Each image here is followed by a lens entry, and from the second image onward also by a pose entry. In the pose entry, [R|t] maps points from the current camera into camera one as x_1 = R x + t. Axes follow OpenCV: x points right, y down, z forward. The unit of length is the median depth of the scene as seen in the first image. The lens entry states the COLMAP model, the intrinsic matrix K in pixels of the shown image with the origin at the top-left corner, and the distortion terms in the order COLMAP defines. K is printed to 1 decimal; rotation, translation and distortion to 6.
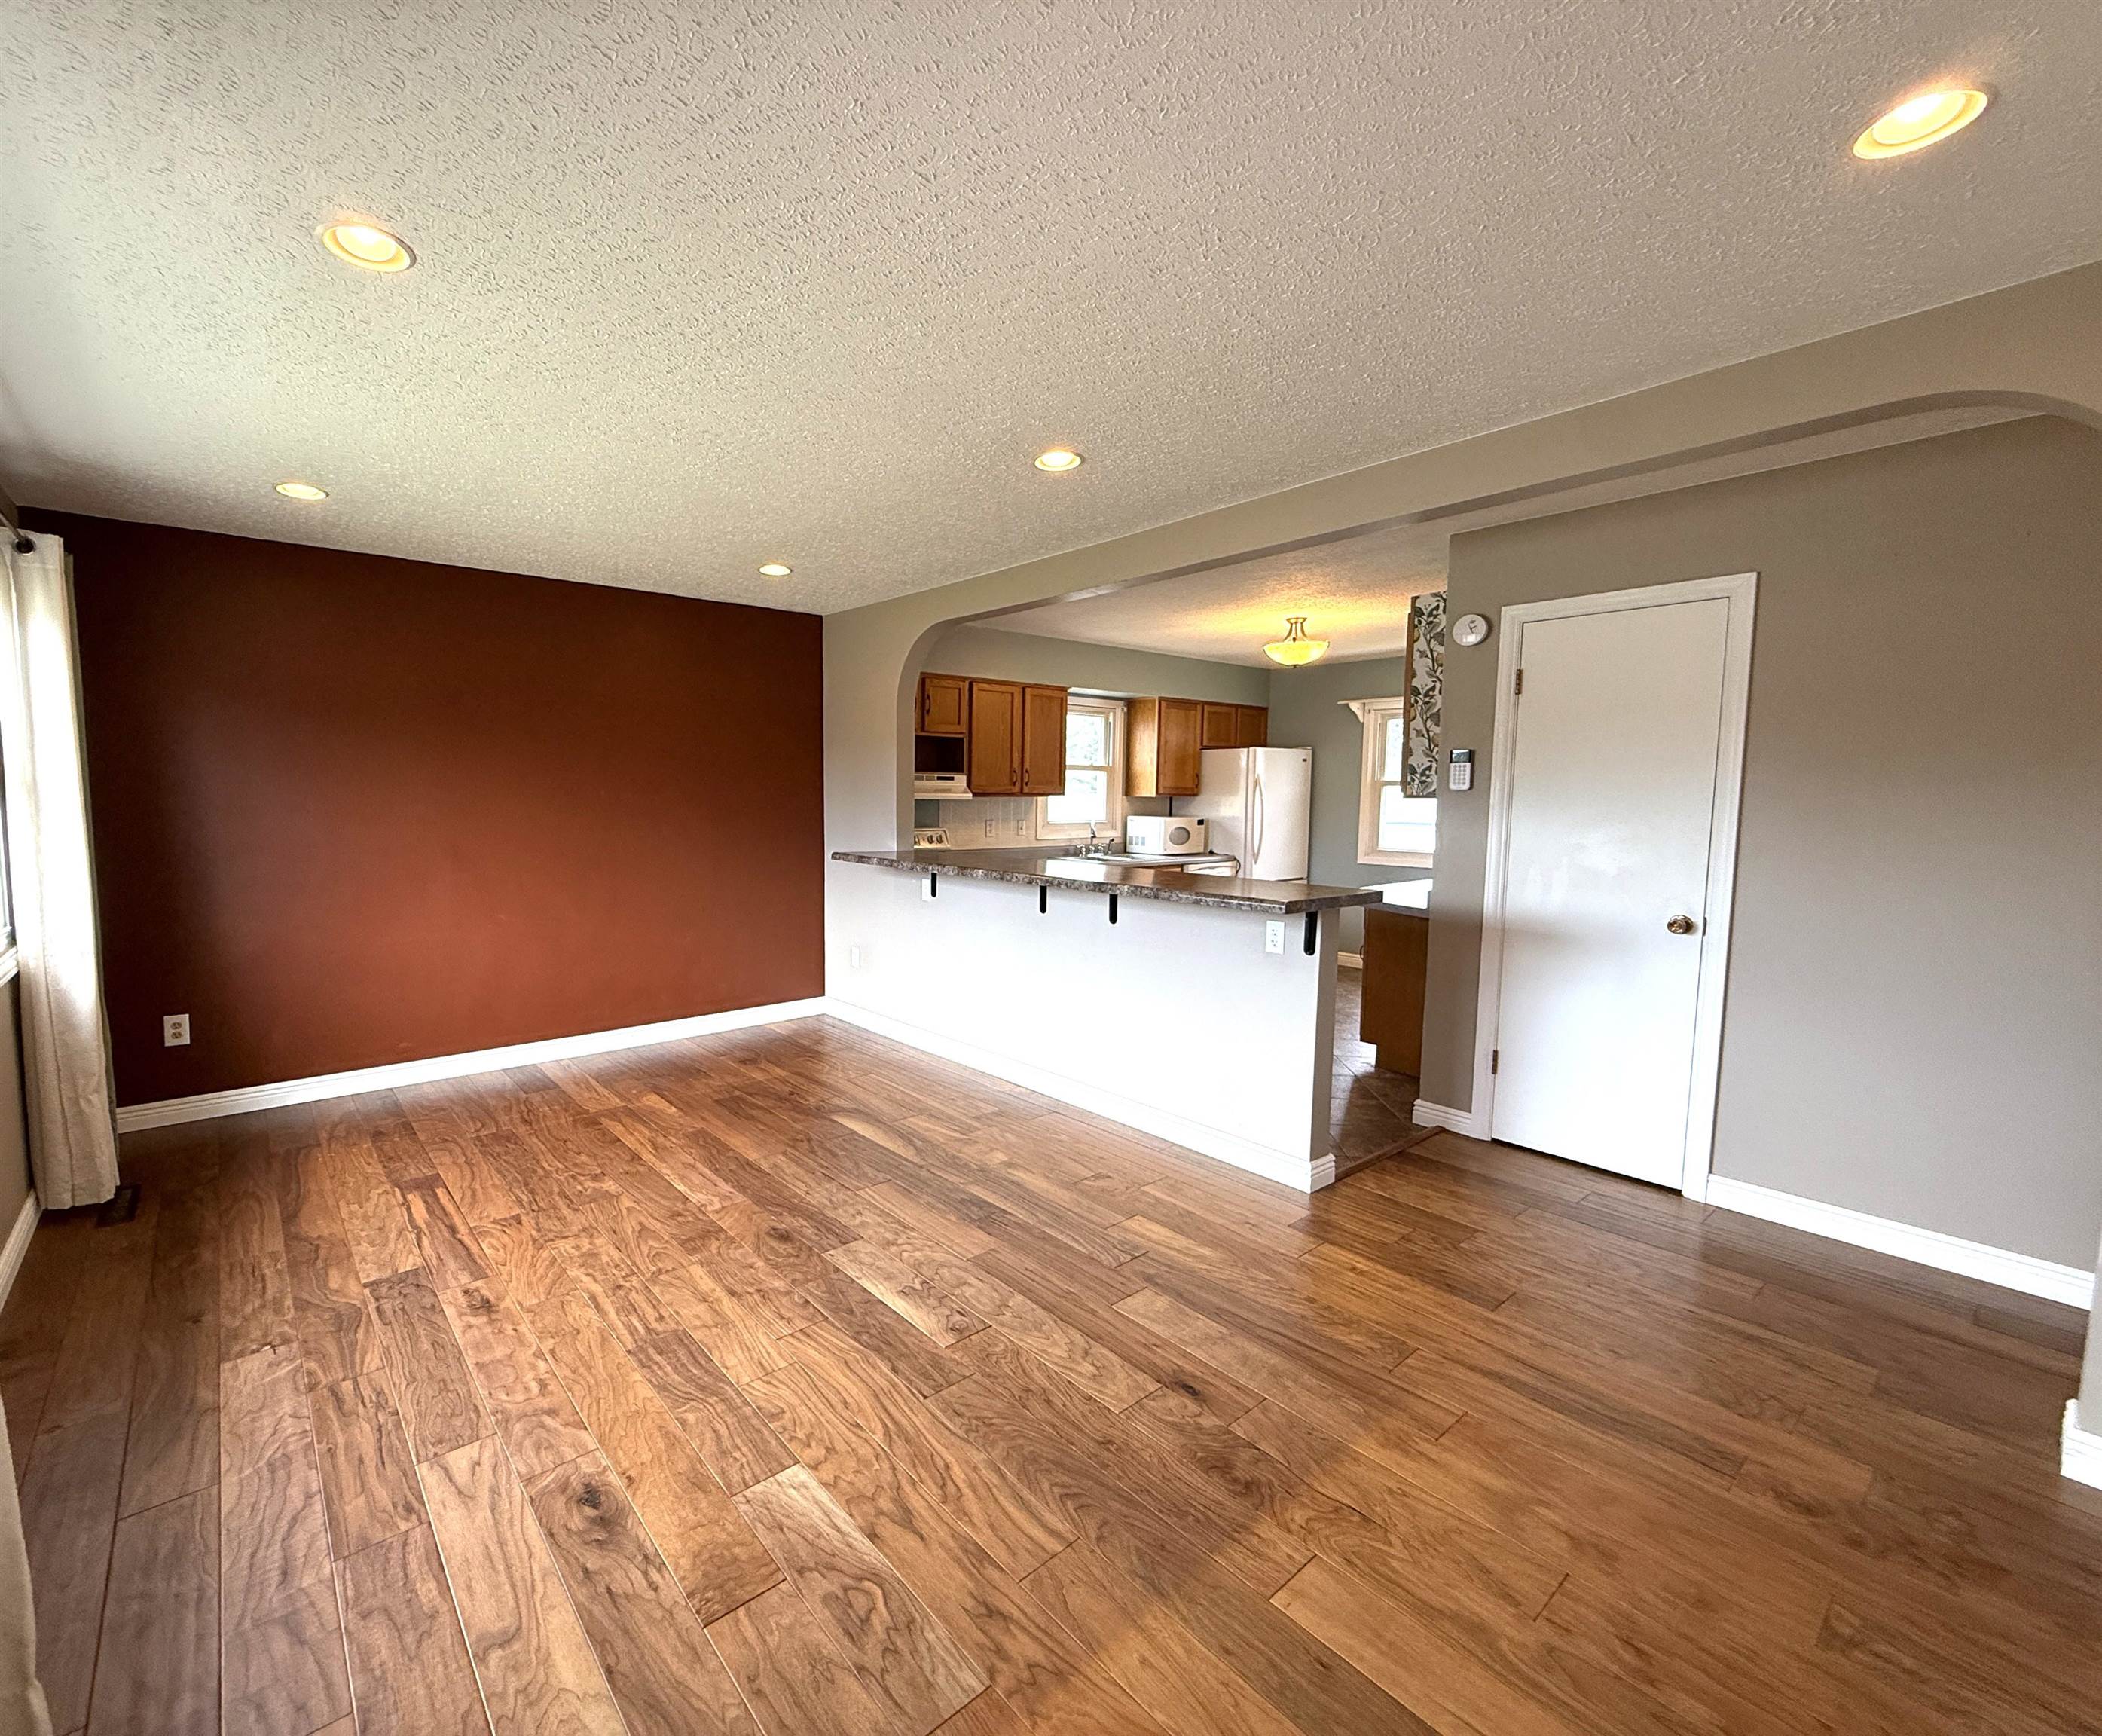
lens RADIAL K [[925.0, 0, 945.5], [0, 925.0, 871.1], [0, 0, 1]] dist [0.000686, 0.000039]
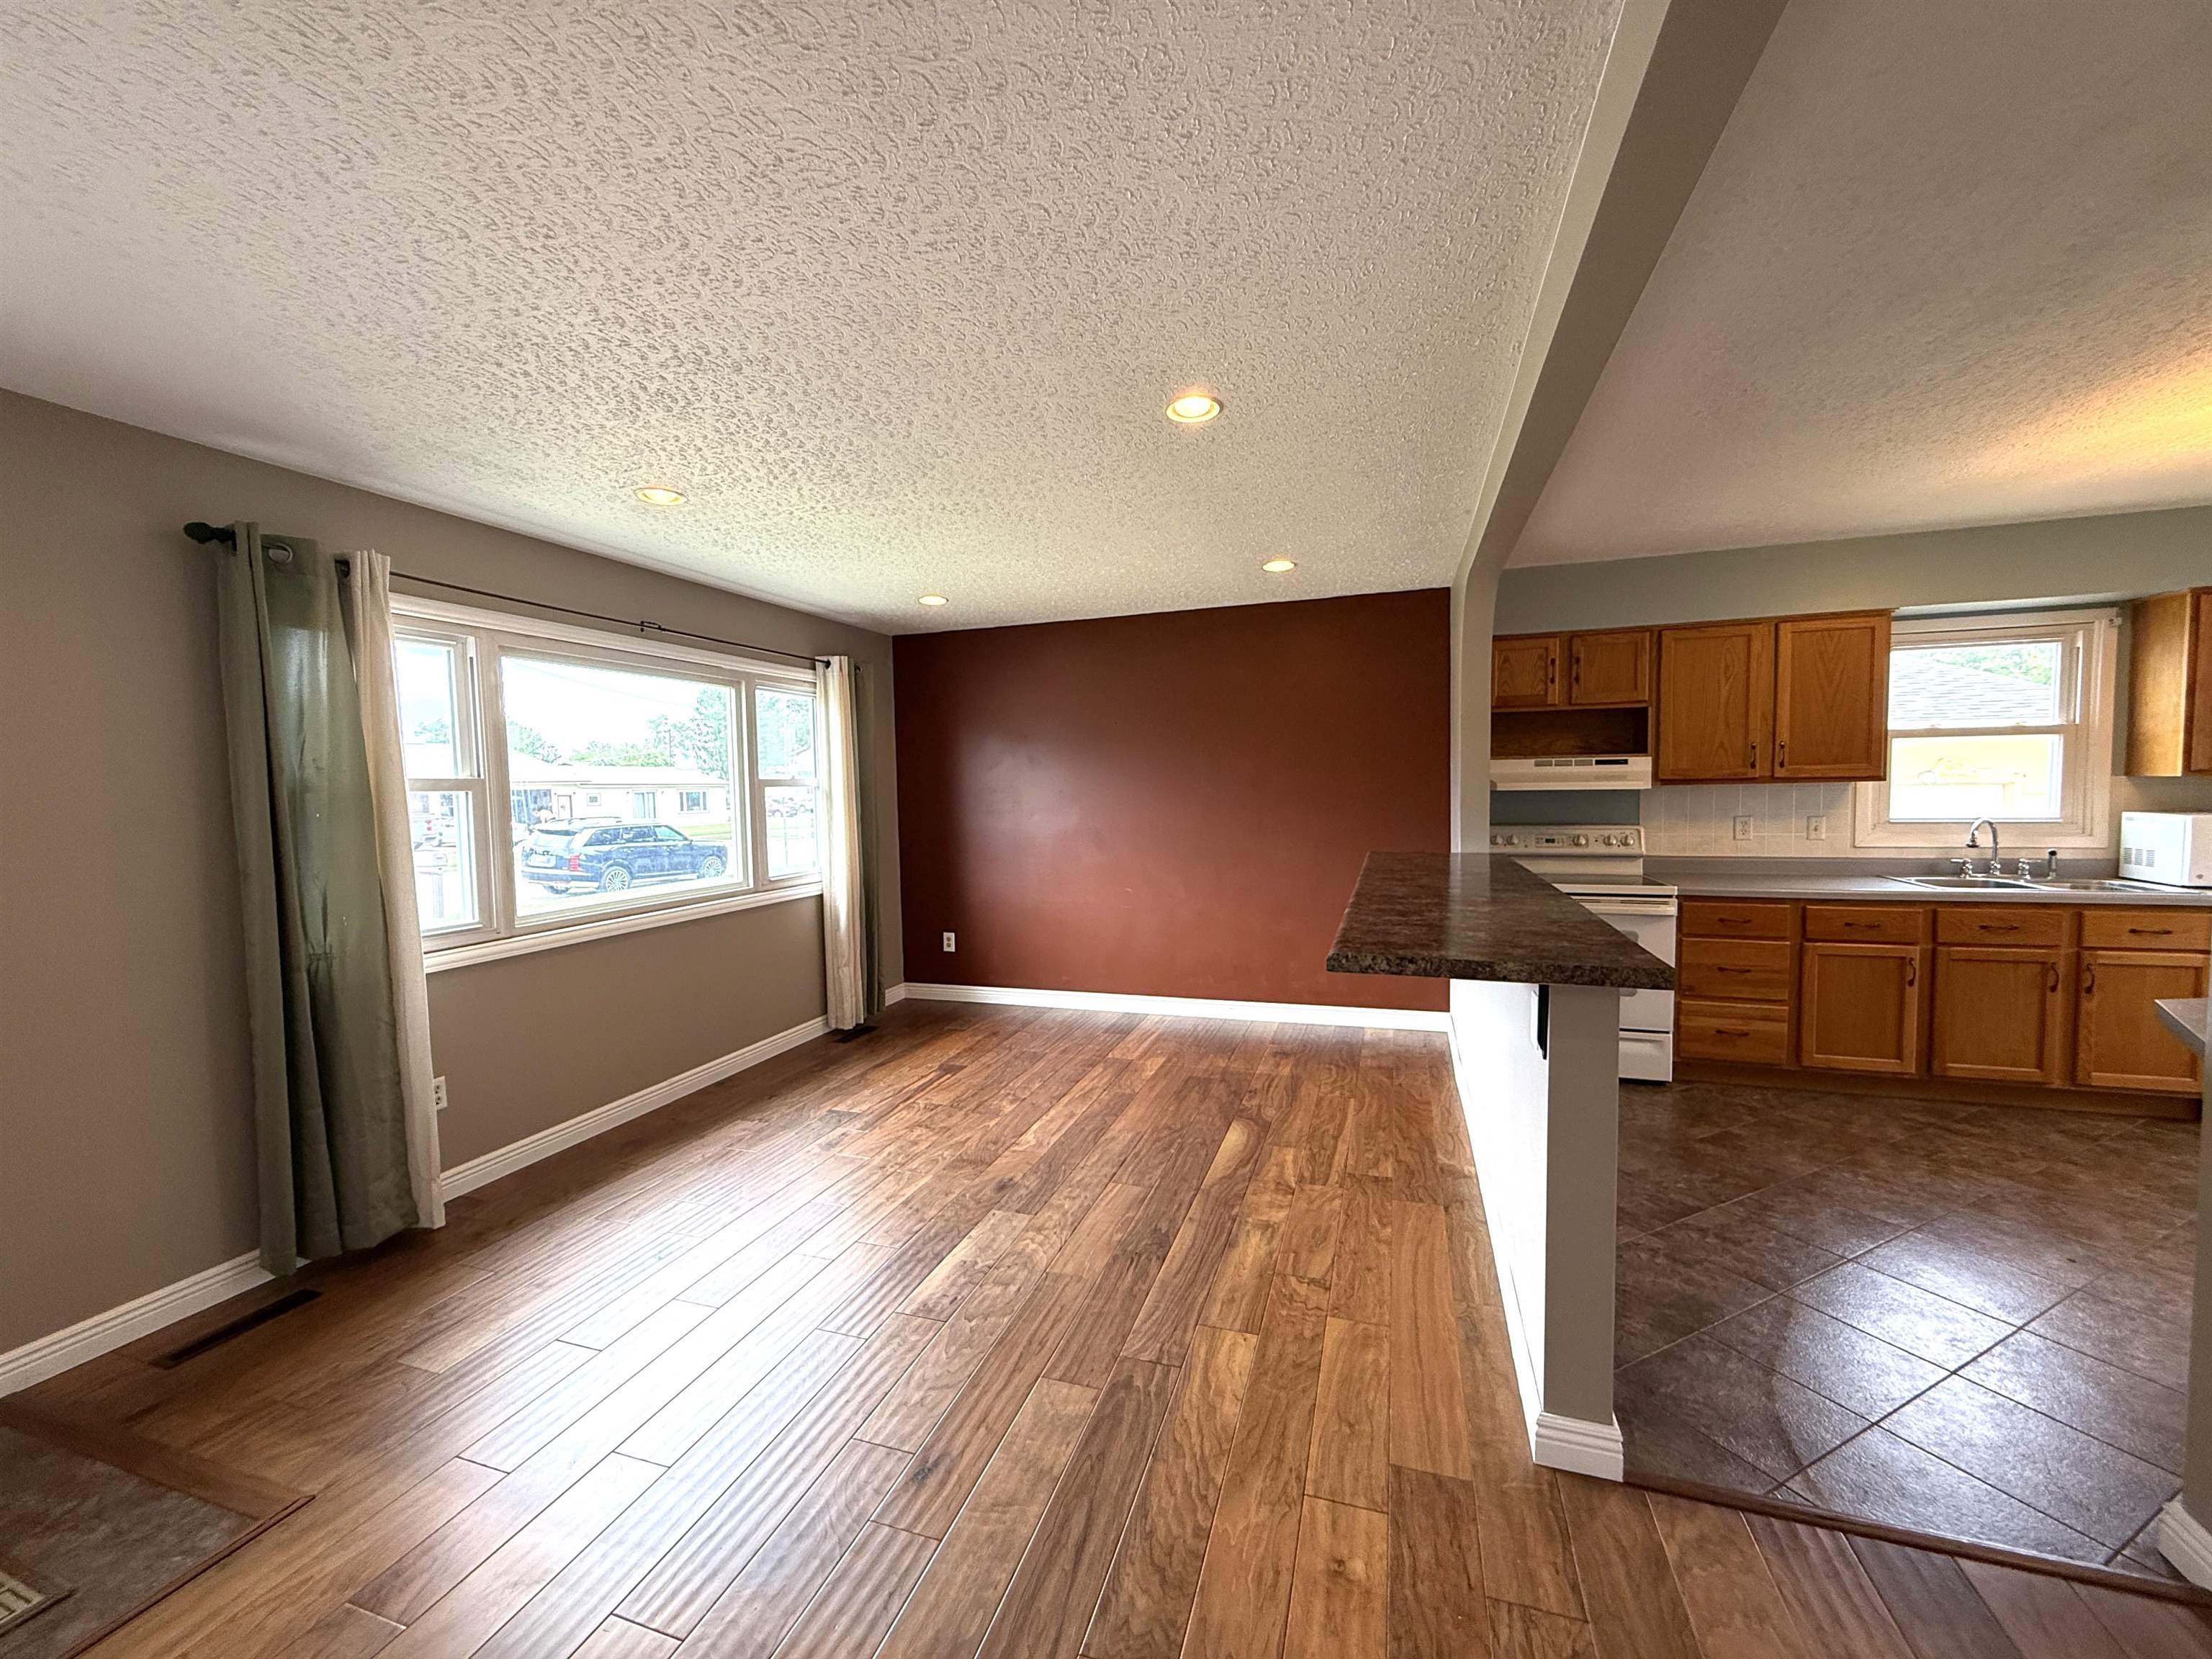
lens RADIAL K [[882.6, 0, 1102.8], [0, 882.6, 834.3], [0, 0, 1]] dist [0.001902, 0.000129]
pose [[0.546767, 0.029763, -0.836756, 0.564227], [-0.049673, 0.998761, 0.003067, -0.031408], [0.835810, 0.039887, 0.547567, 0.358446]]
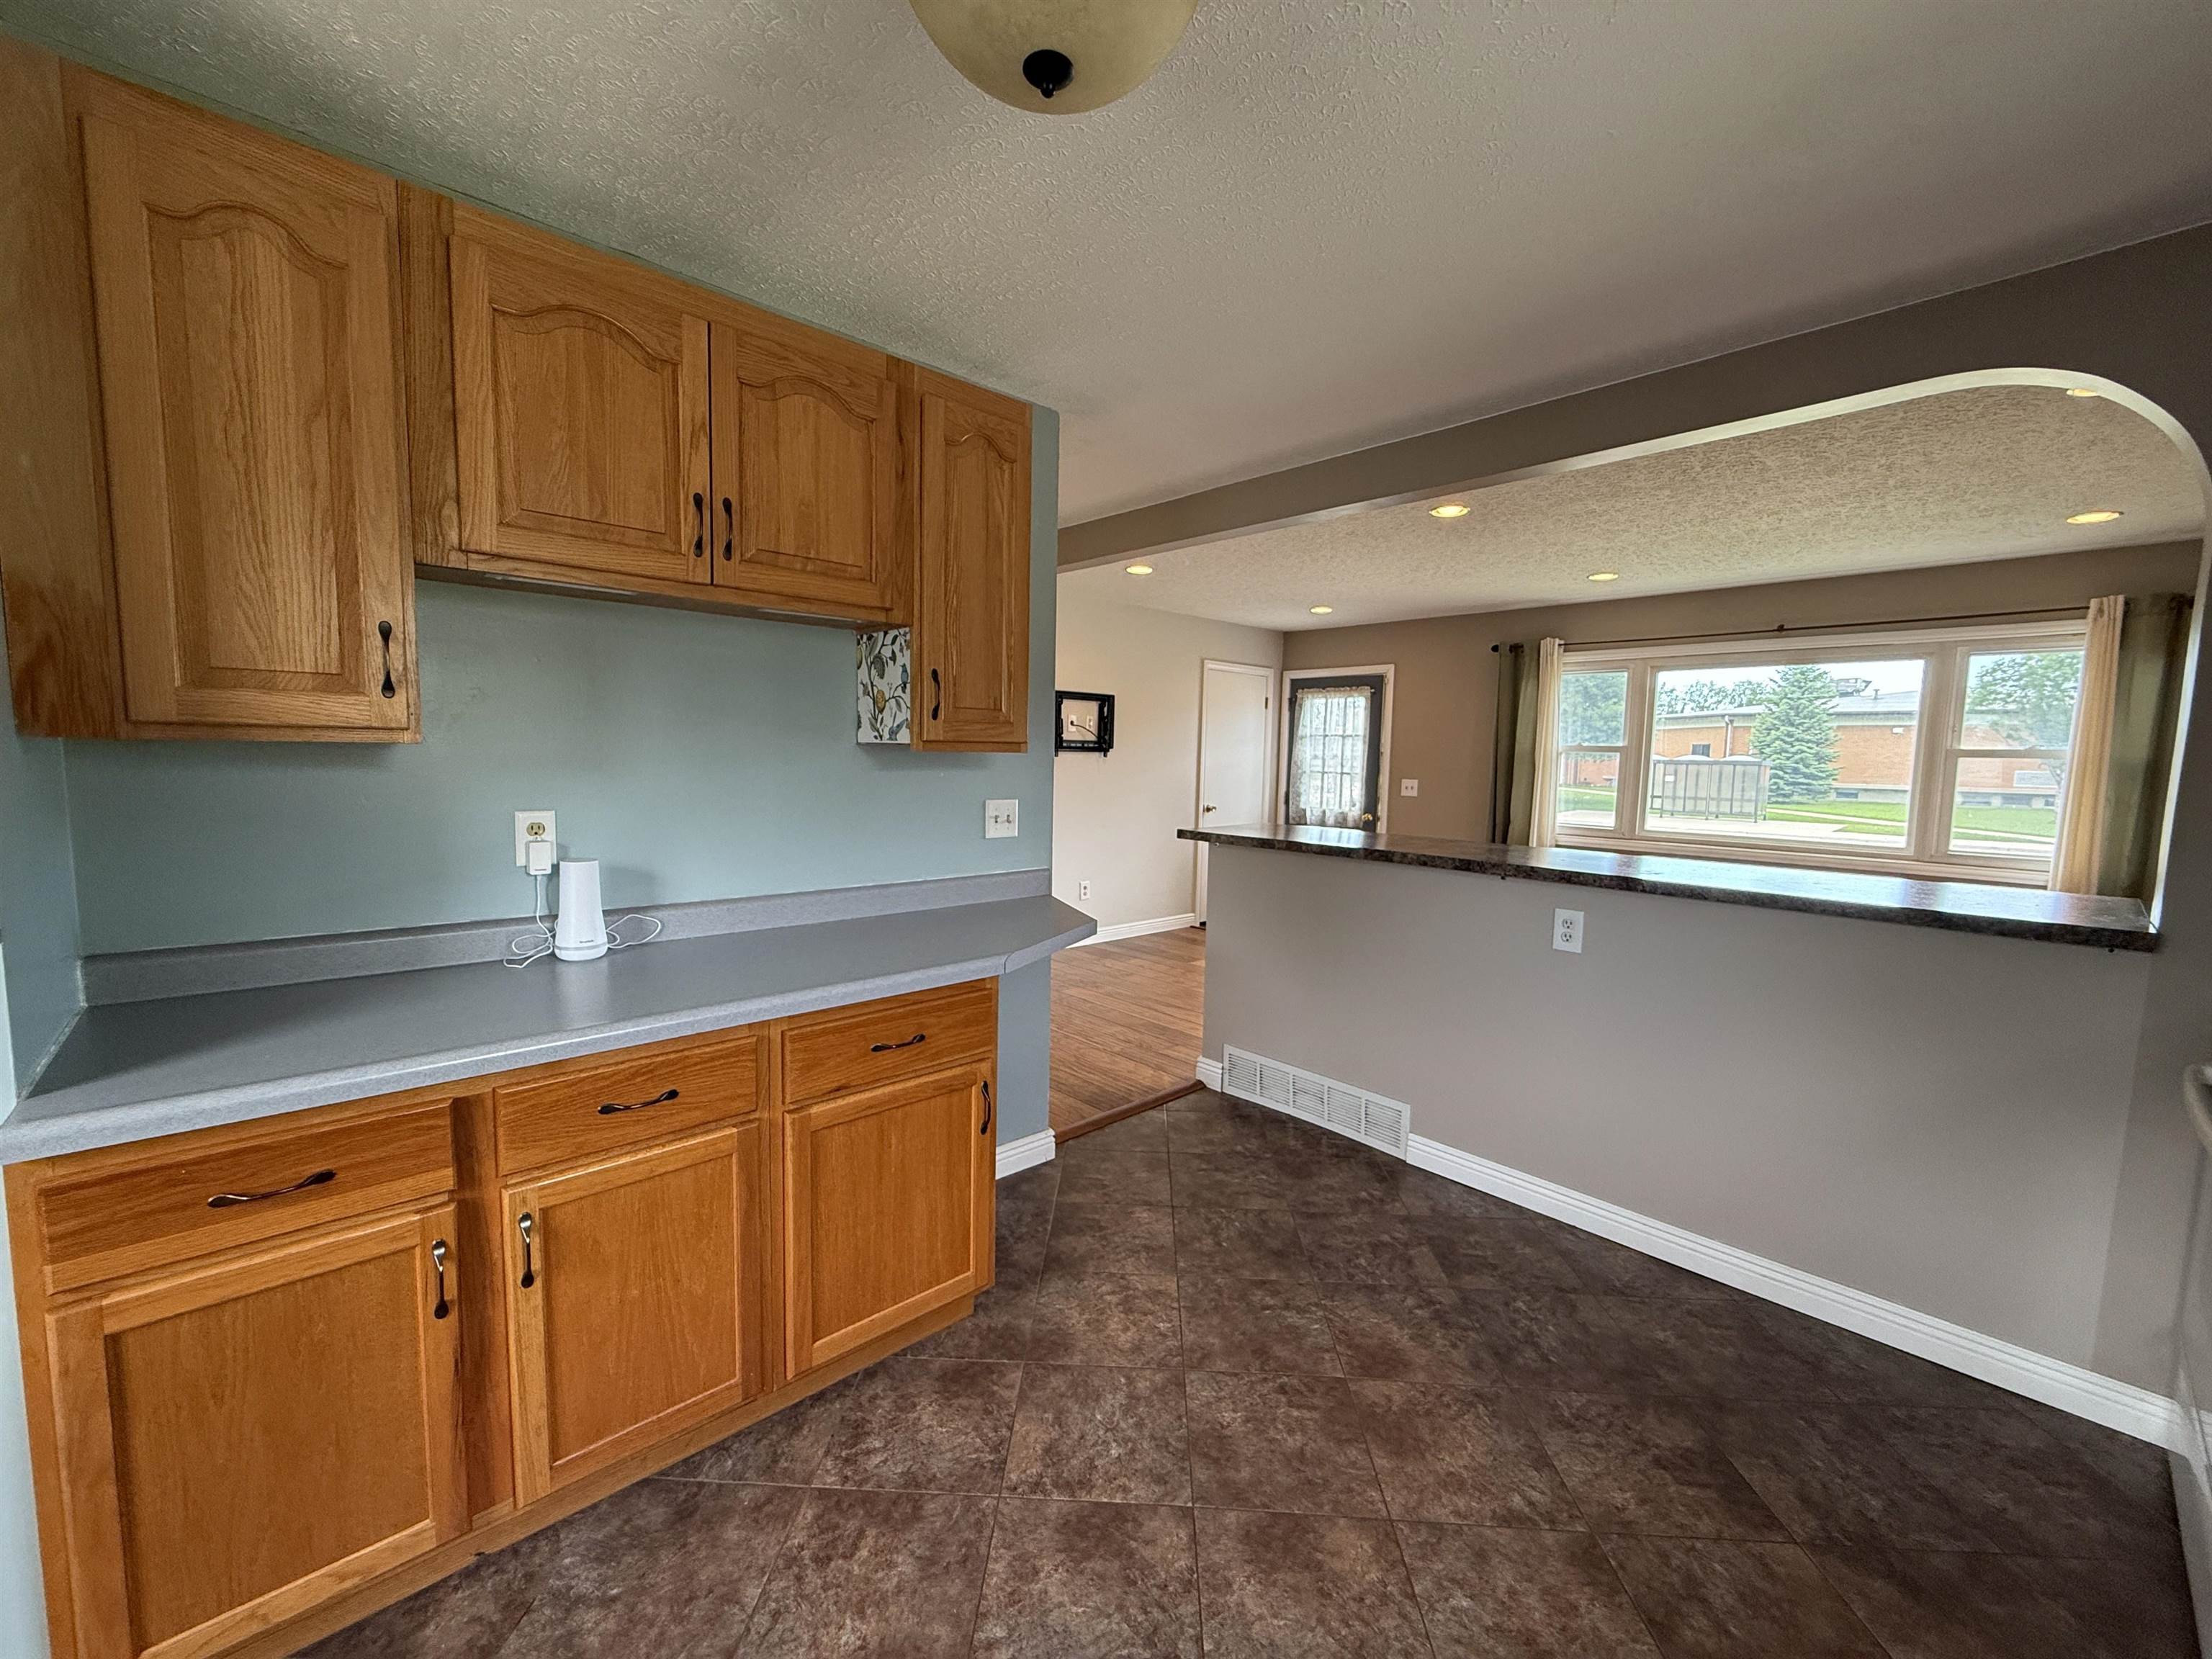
lens RADIAL K [[871.6, 0, 1103.1], [0, 871.6, 834.9], [0, 0, 1]] dist [0.001194, -0.000333]
pose [[-0.996642, -0.017876, -0.079911, 0.522445], [-0.032017, 0.983263, 0.179355, -0.136491], [0.075367, 0.181311, -0.980534, 1.673100]]
